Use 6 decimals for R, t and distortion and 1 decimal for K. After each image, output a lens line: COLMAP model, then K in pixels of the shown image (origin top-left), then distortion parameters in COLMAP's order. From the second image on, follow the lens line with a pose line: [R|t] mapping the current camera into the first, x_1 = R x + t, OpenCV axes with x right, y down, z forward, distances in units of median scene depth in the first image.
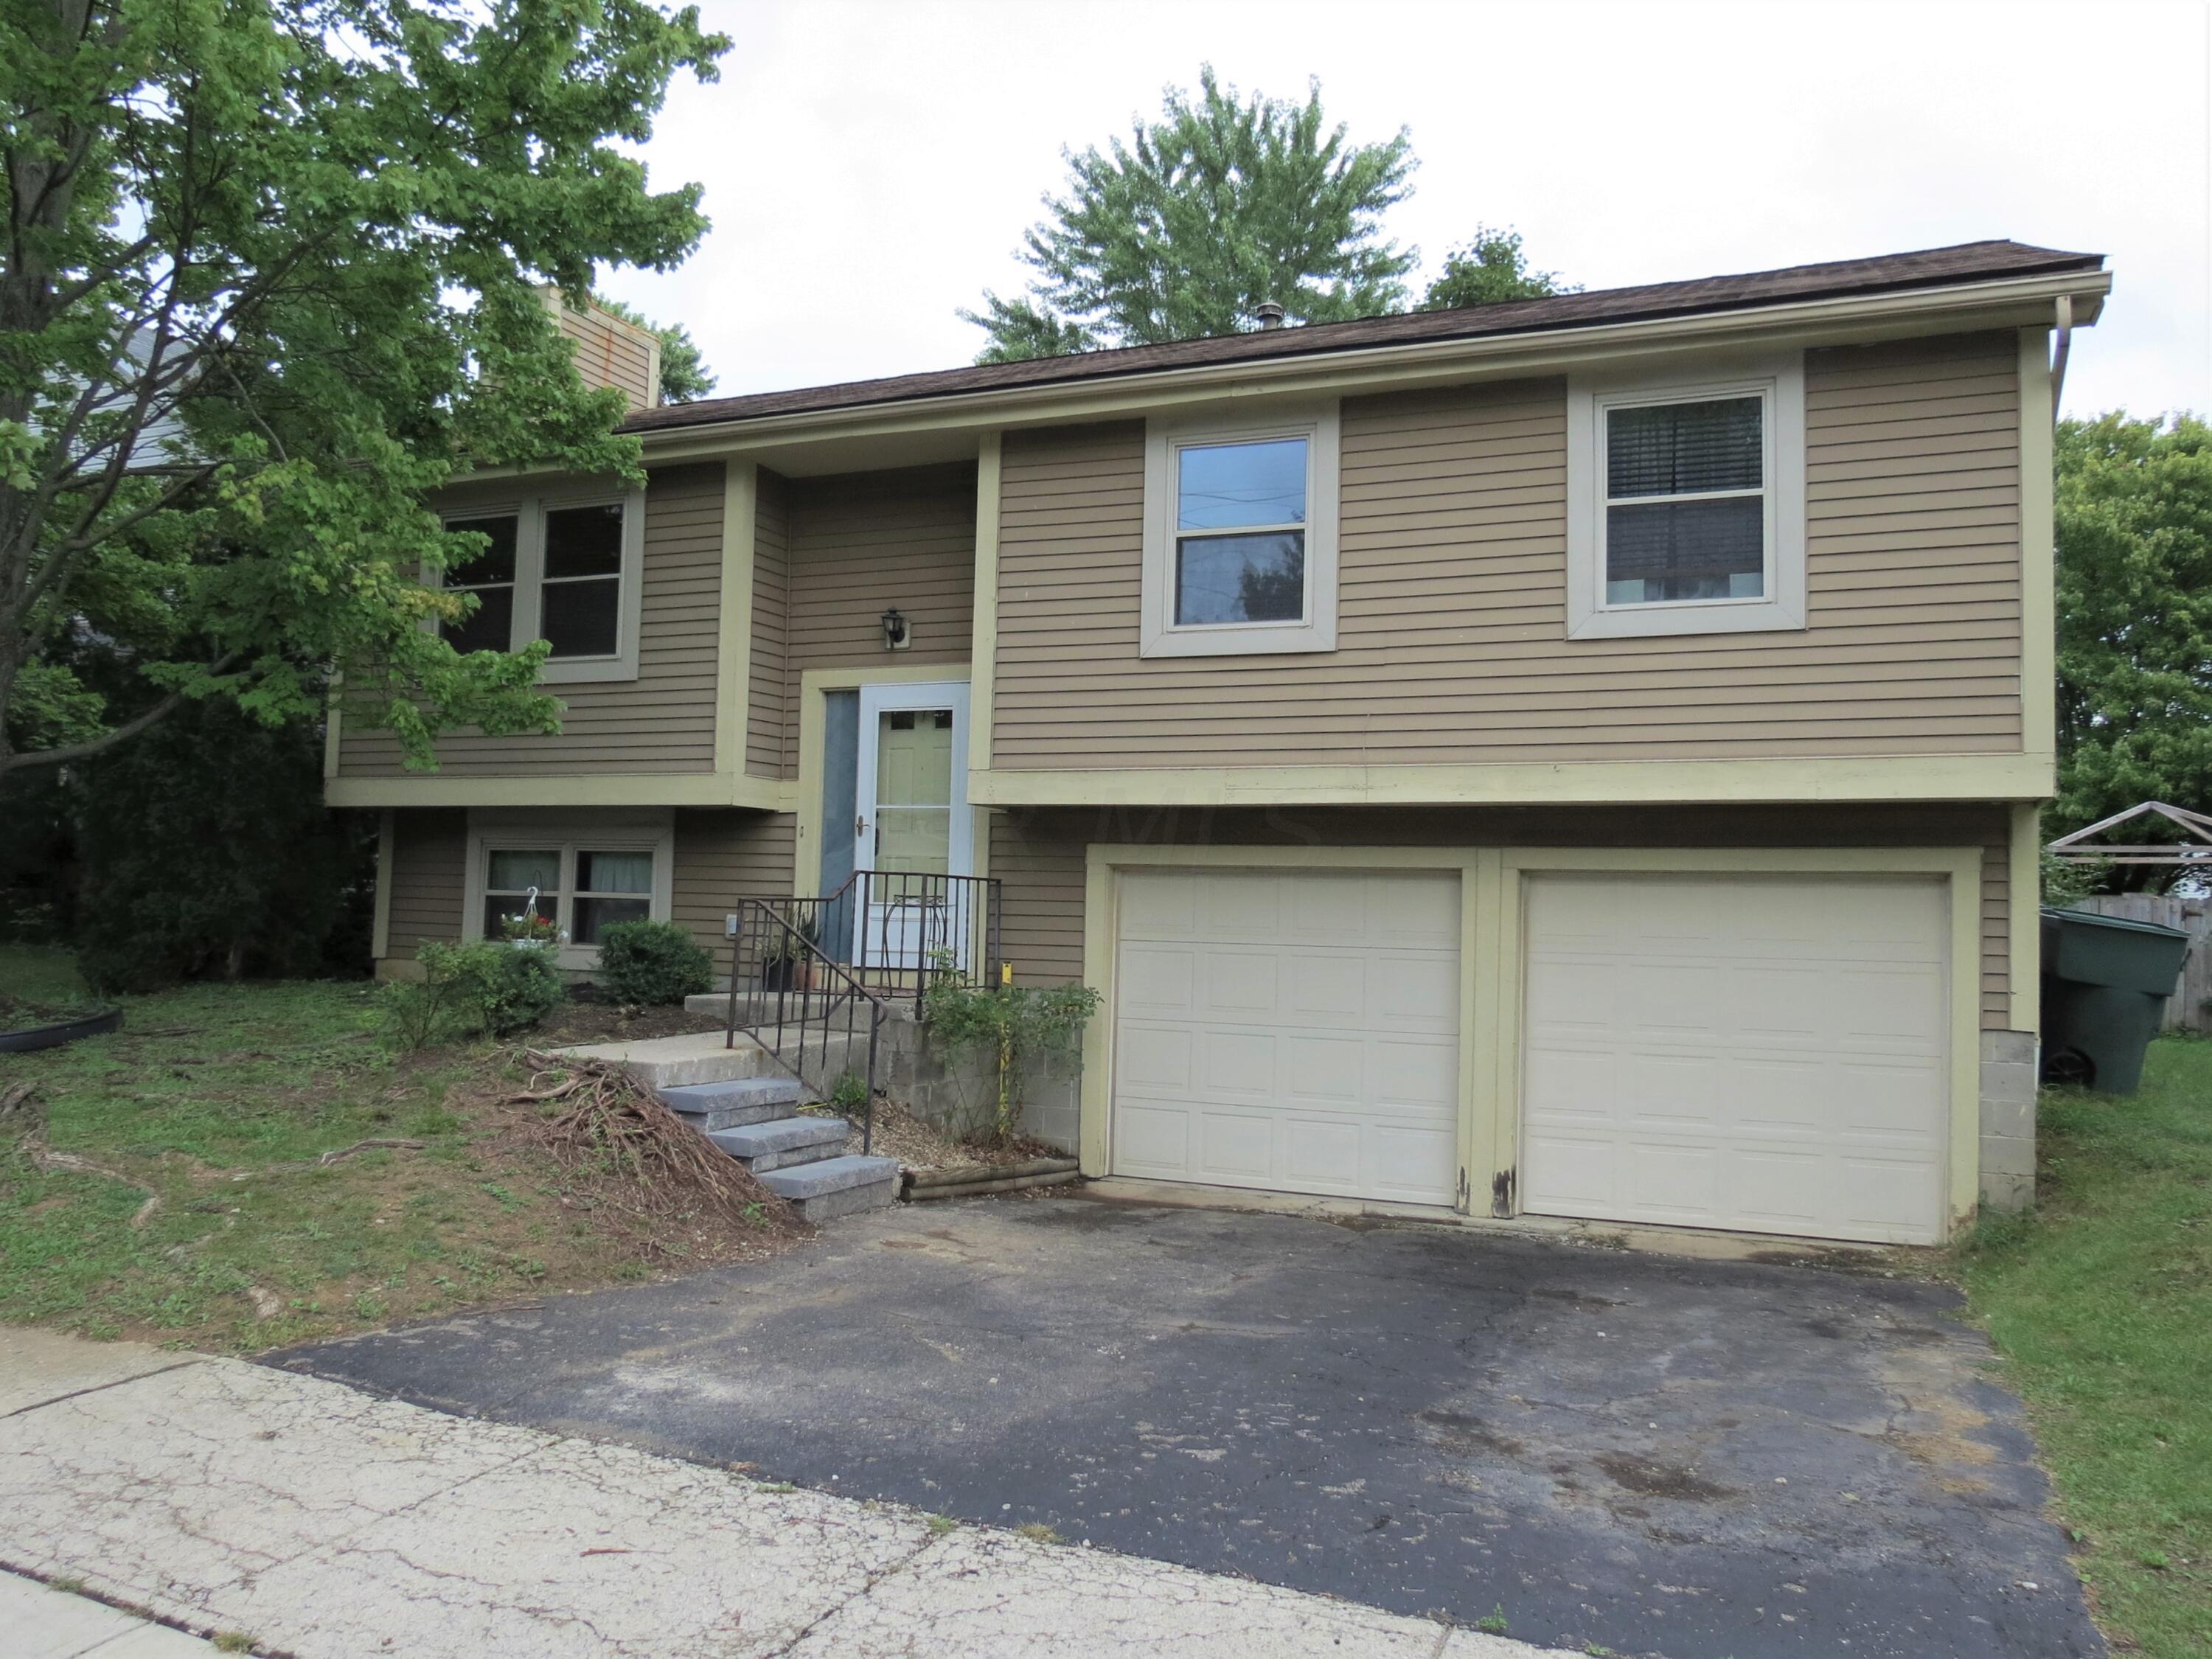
lens RADIAL K [[1632.0, 0, 945.7], [0, 1632.0, 818.2], [0, 0, 1]] dist [-0.025982, 0.014349]
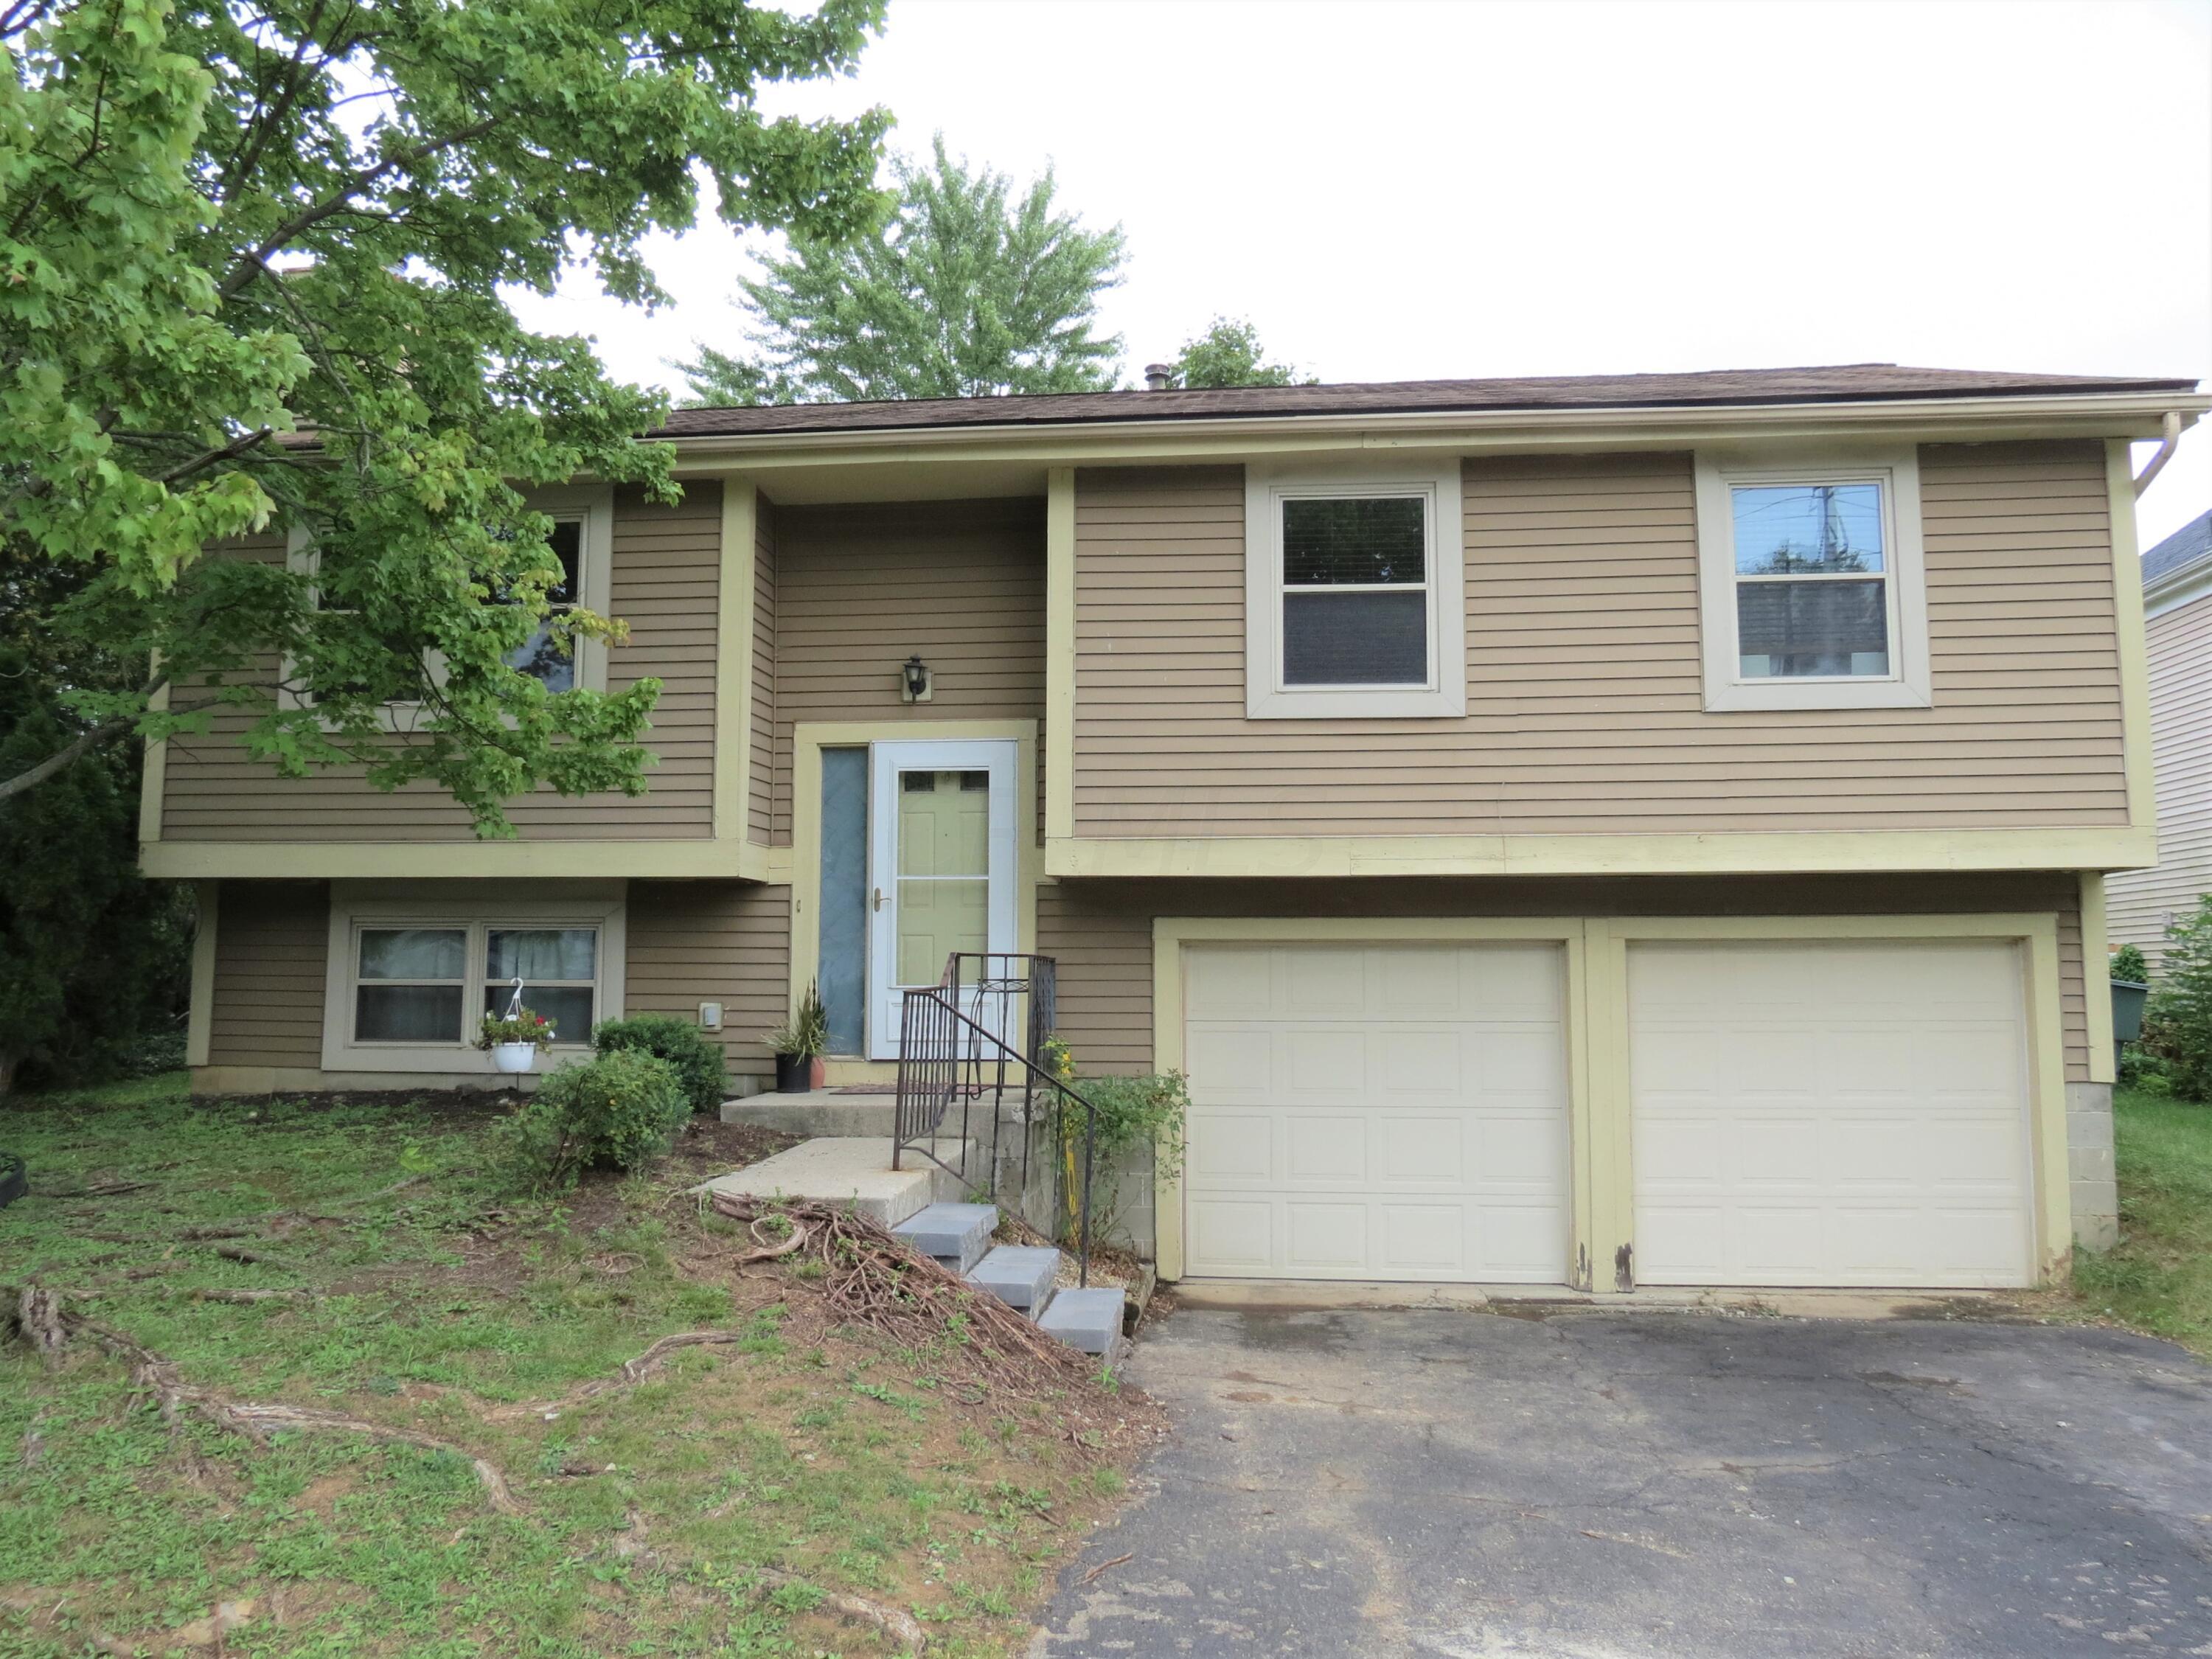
lens RADIAL K [[1628.6, 0, 1106.0], [0, 1628.6, 829.5], [0, 0, 1]] dist [-0.010552, 0.003116]
pose [[0.945990, 0.005593, 0.324149, -0.257014], [0.005143, 0.999466, -0.032254, -0.004944], [-0.324156, 0.032179, 0.945456, 0.144883]]
